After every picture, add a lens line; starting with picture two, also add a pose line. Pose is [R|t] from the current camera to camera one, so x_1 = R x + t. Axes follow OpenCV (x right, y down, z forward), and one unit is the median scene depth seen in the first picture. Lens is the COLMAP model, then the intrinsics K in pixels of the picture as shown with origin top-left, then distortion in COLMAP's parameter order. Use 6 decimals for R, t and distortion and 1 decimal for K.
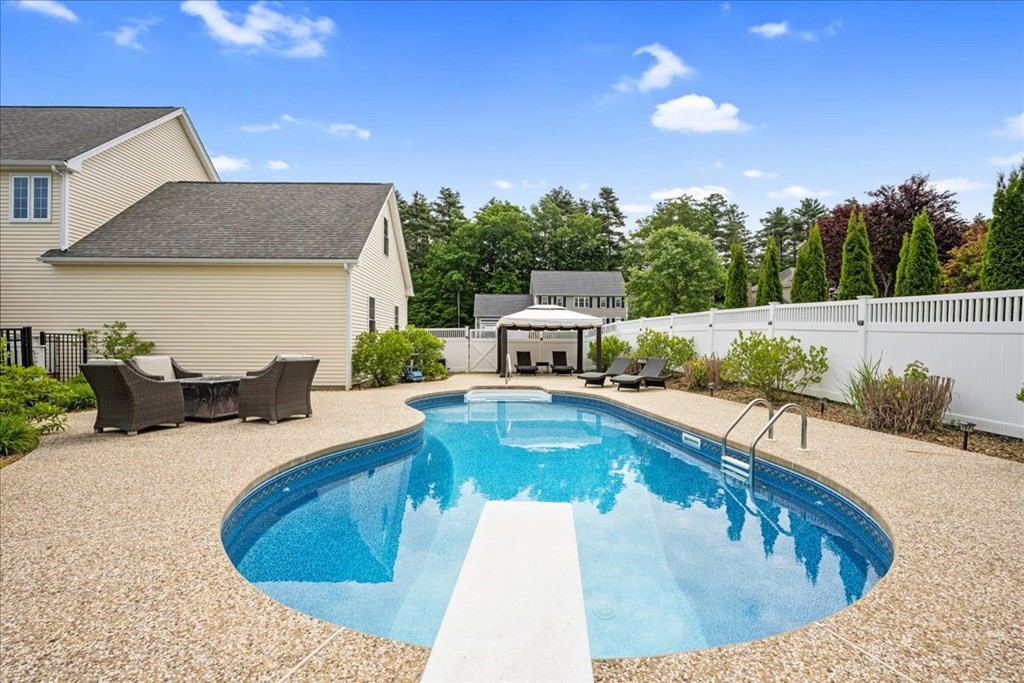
lens RADIAL K [[458.9, 0, 513.8], [0, 458.9, 341.6], [0, 0, 1]] dist [-0.015237, 0.000126]
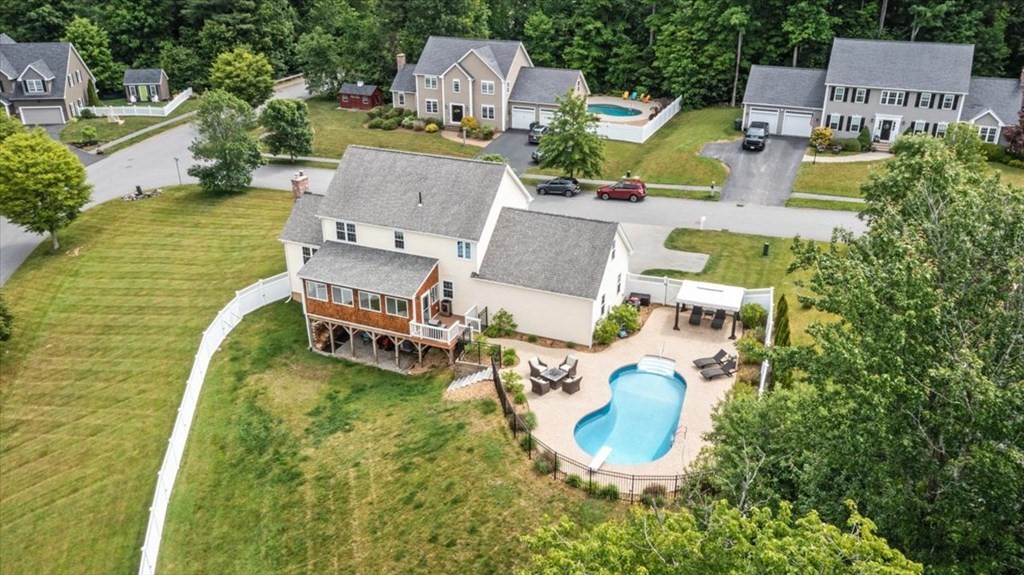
lens RADIAL K [[799.5, 0, 512.0], [0, 799.5, 287.5], [0, 0, 1]] dist [0.013145, 0.010886]
pose [[0.905009, 0.175508, -0.387499, 0.280021], [0.002962, 0.908300, 0.418309, -0.668001], [0.425381, -0.379721, 0.821500, -0.842584]]
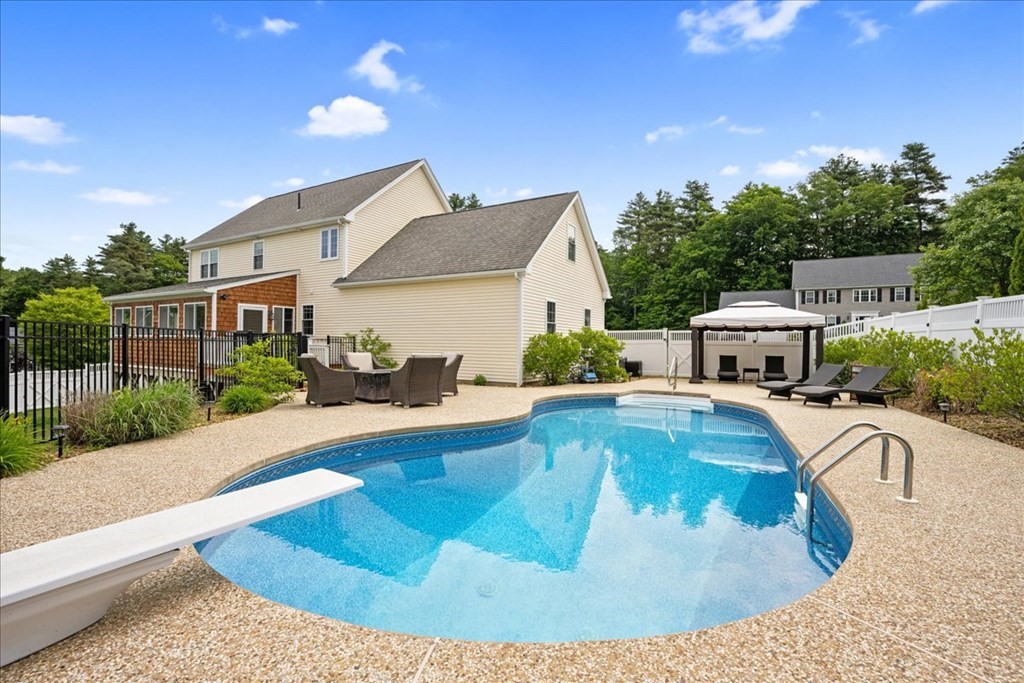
lens RADIAL K [[460.5, 0, 508.1], [0, 460.5, 342.8], [0, 0, 1]] dist [-0.016341, 0.000317]
pose [[0.850464, 0.002801, -0.526025, 0.071924], [-0.004757, 0.999986, -0.002366, 0.000843], [0.526011, 0.004515, 0.850466, 0.015400]]
